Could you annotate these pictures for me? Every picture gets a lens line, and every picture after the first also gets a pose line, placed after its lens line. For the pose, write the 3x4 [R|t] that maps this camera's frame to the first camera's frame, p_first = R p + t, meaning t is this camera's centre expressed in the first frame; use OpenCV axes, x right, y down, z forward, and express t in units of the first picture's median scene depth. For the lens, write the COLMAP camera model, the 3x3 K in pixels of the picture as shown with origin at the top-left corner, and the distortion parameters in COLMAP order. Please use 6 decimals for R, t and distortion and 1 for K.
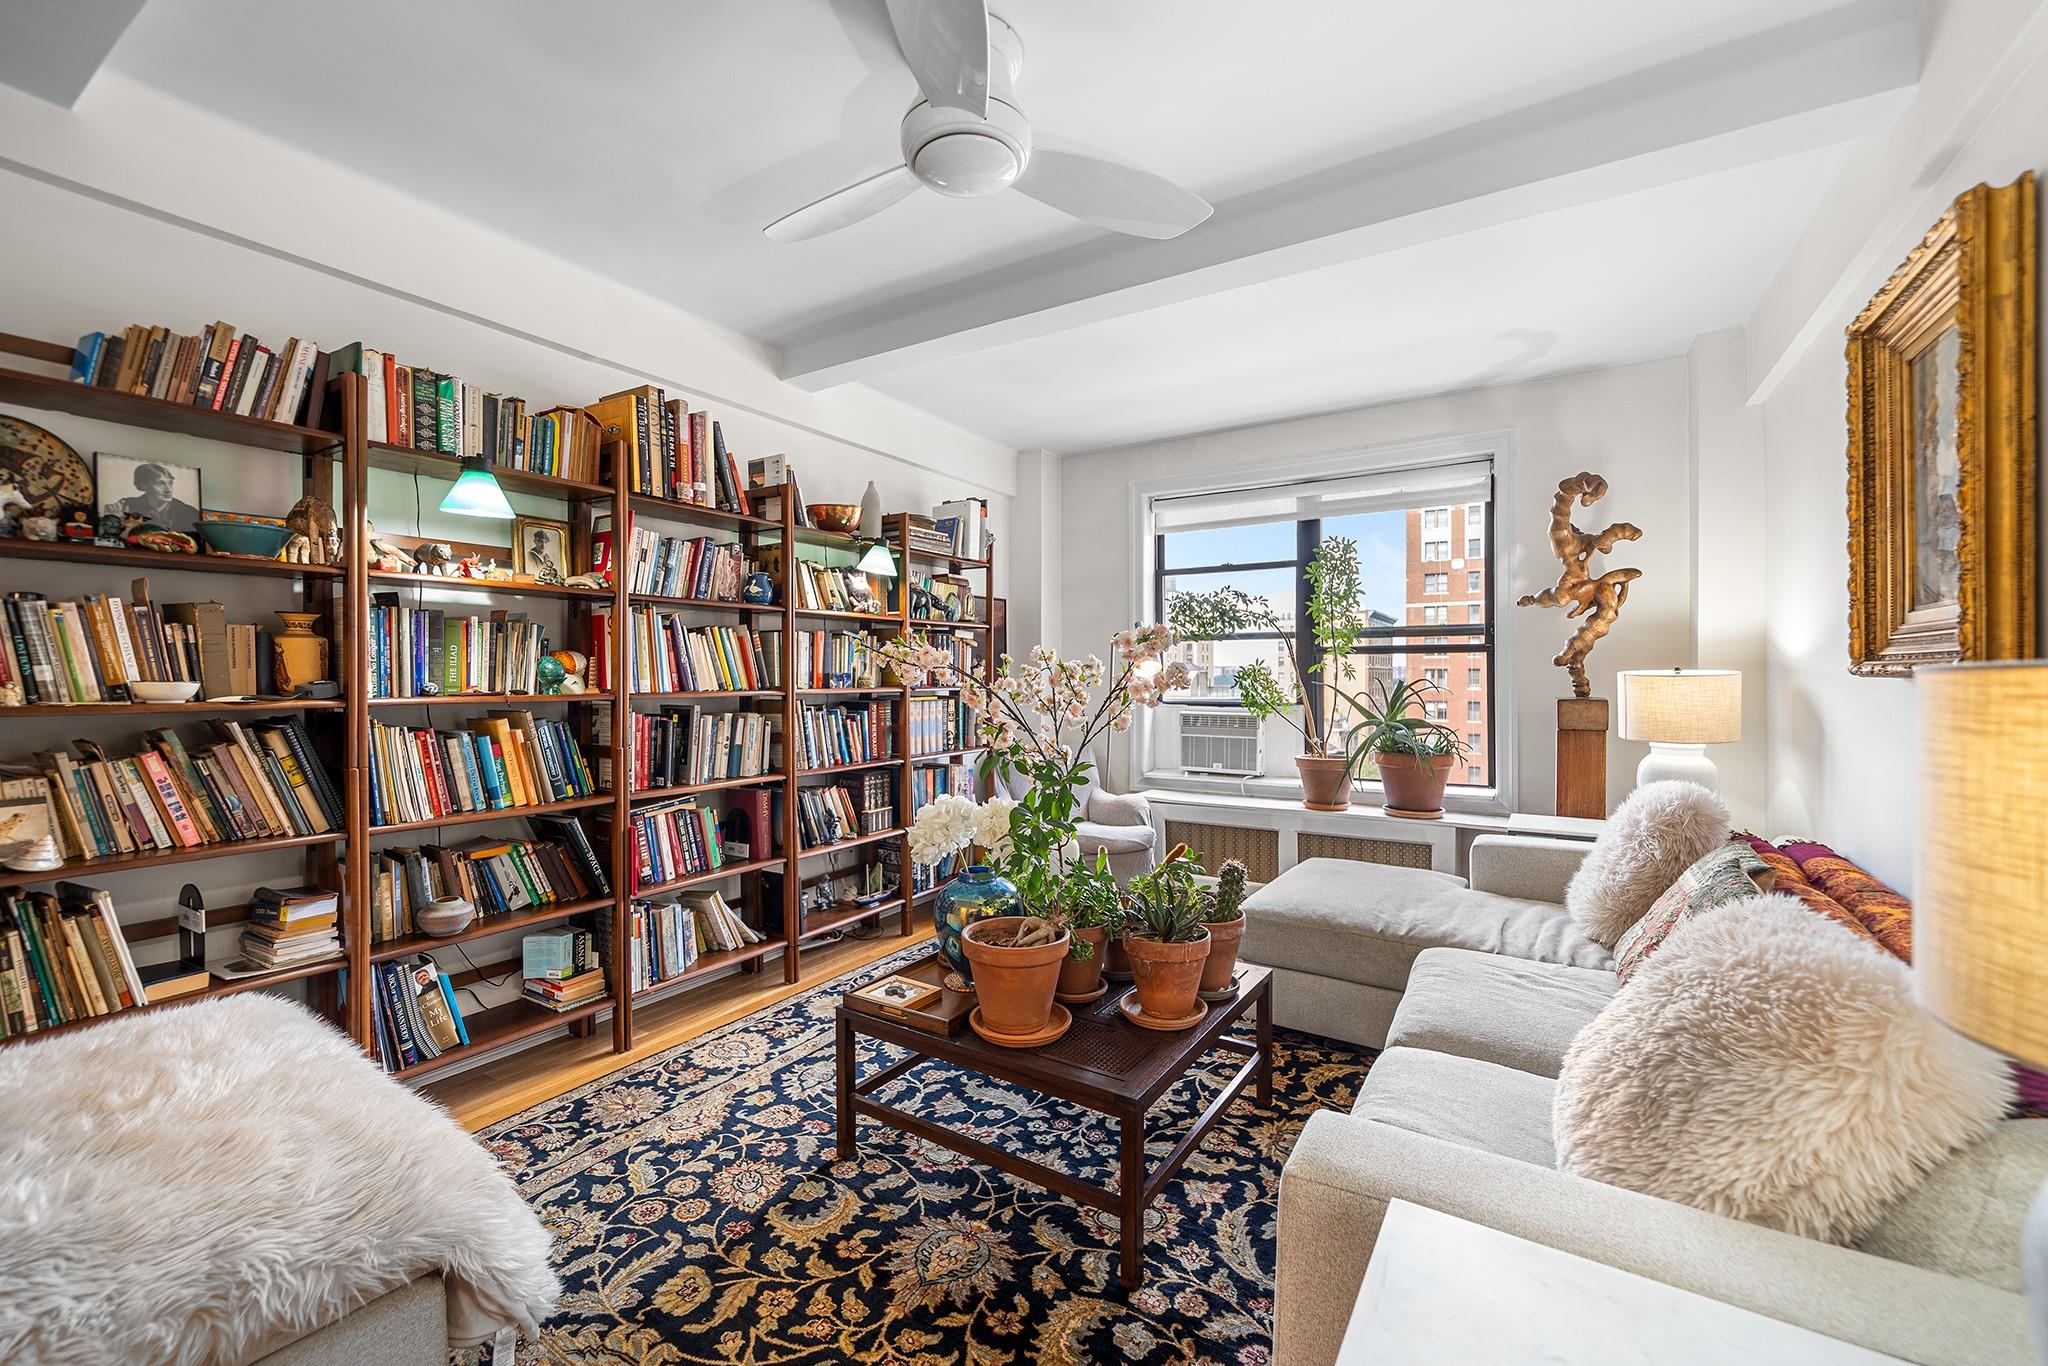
lens RADIAL K [[839.2, 0, 1020.9], [0, 839.2, 677.9], [0, 0, 1]] dist [-0.000733, -0.000293]
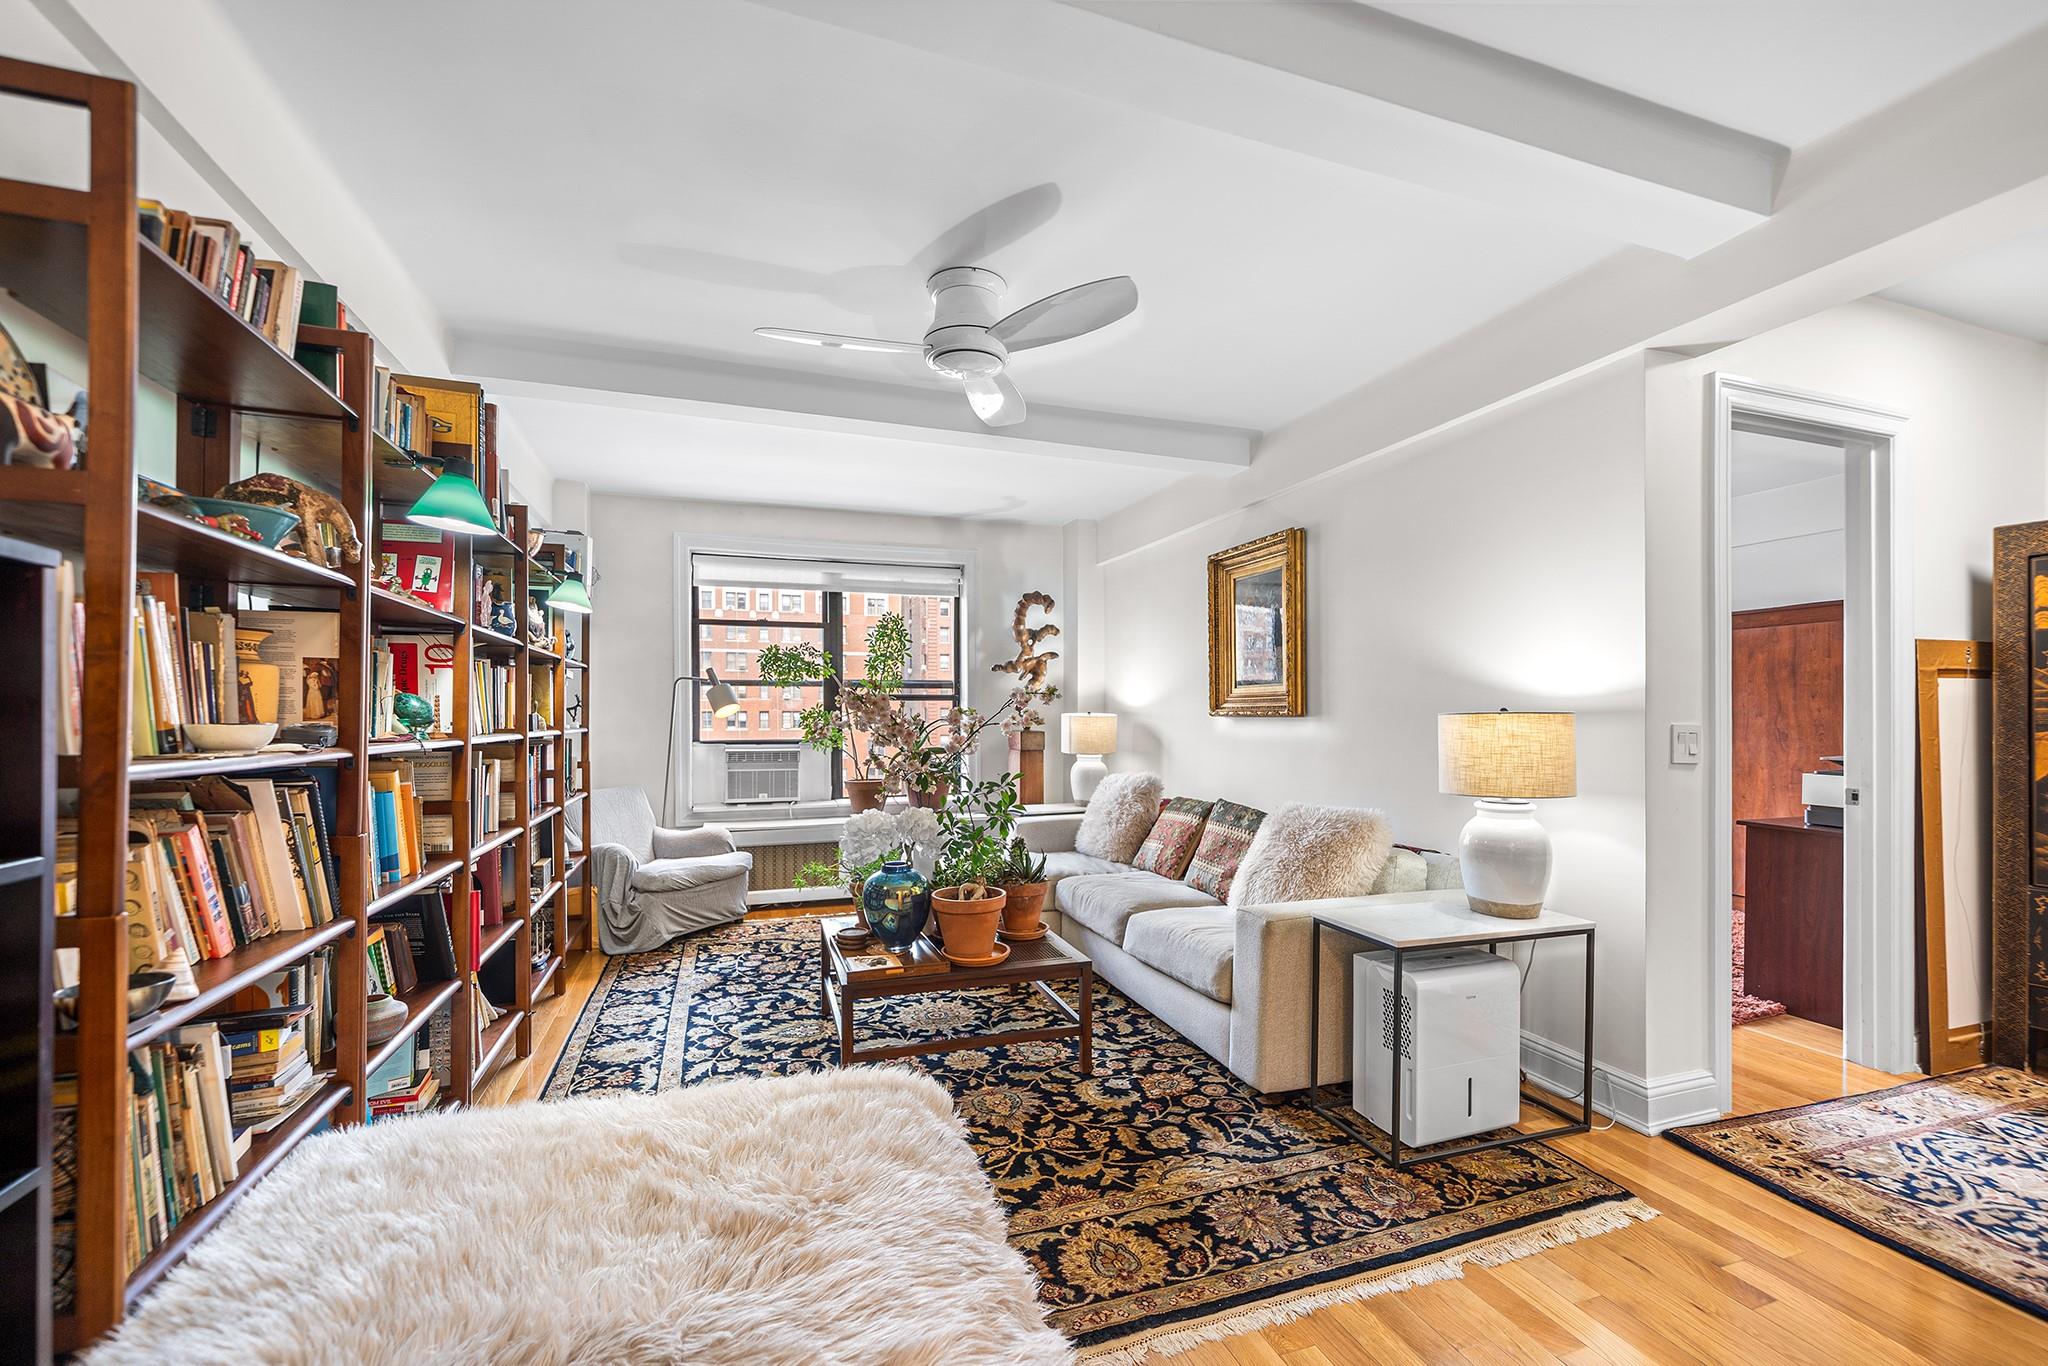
lens RADIAL K [[834.6, 0, 1018.8], [0, 834.6, 714.5], [0, 0, 1]] dist [-0.000106, -0.000036]
pose [[0.625630, 0.000975, 0.780119, -0.827871], [0.004371, 0.999979, -0.004755, 0.001400], [-0.780108, 0.006385, 0.625613, 0.023525]]
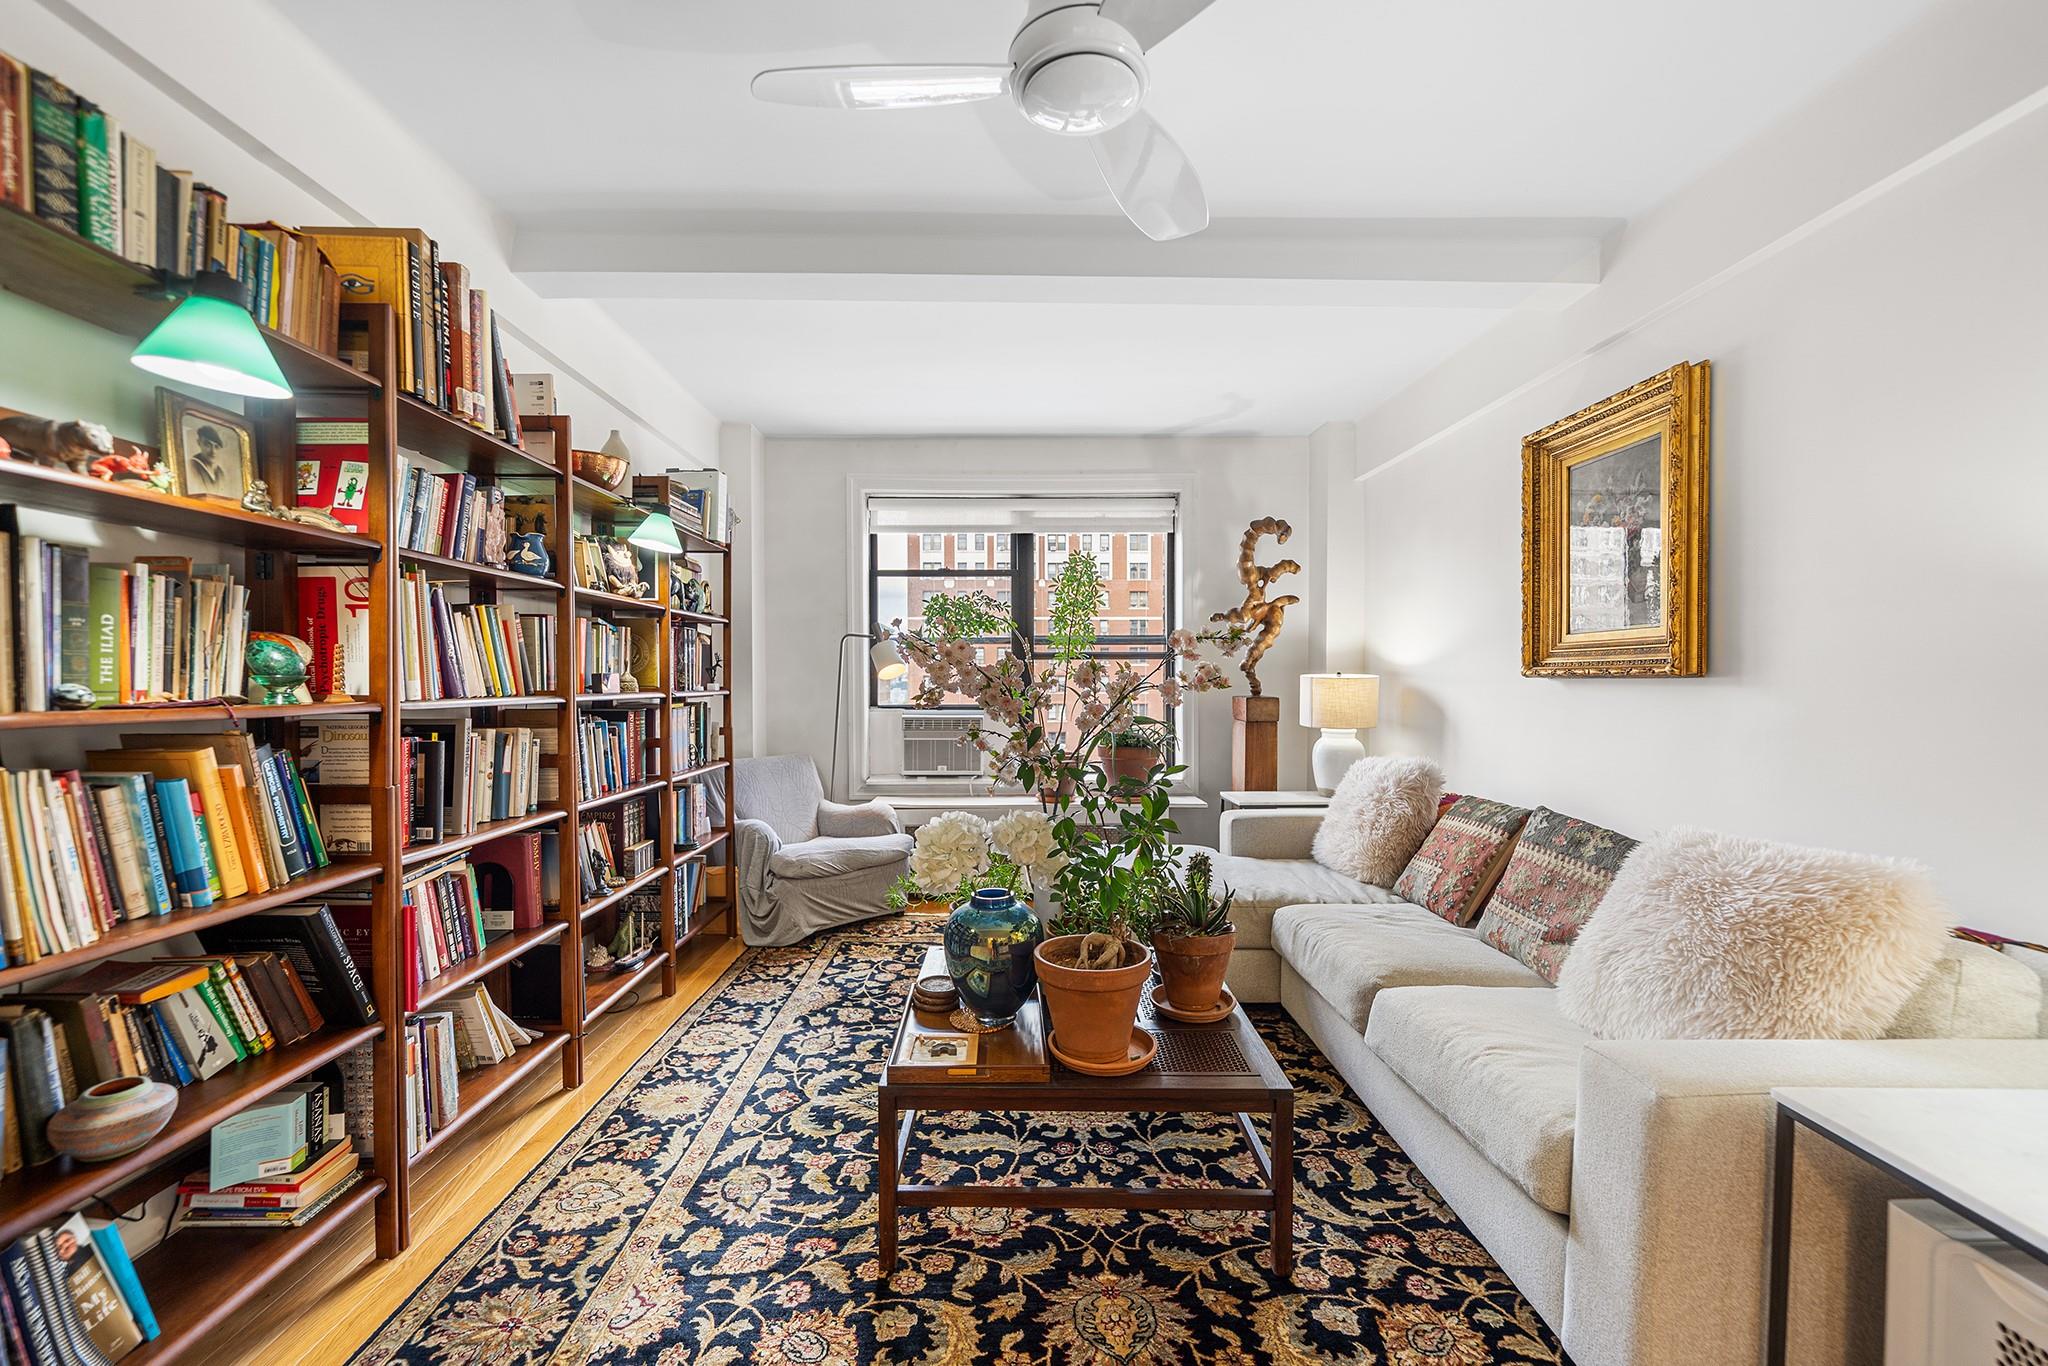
lens RADIAL K [[826.8, 0, 1016.2], [0, 826.8, 694.3], [0, 0, 1]] dist [-0.001042, -0.000077]
pose [[0.839608, -0.008716, 0.543124, -0.437034], [0.002005, 0.999914, 0.012946, 0.005855], [-0.543190, -0.009780, 0.839553, 0.219419]]
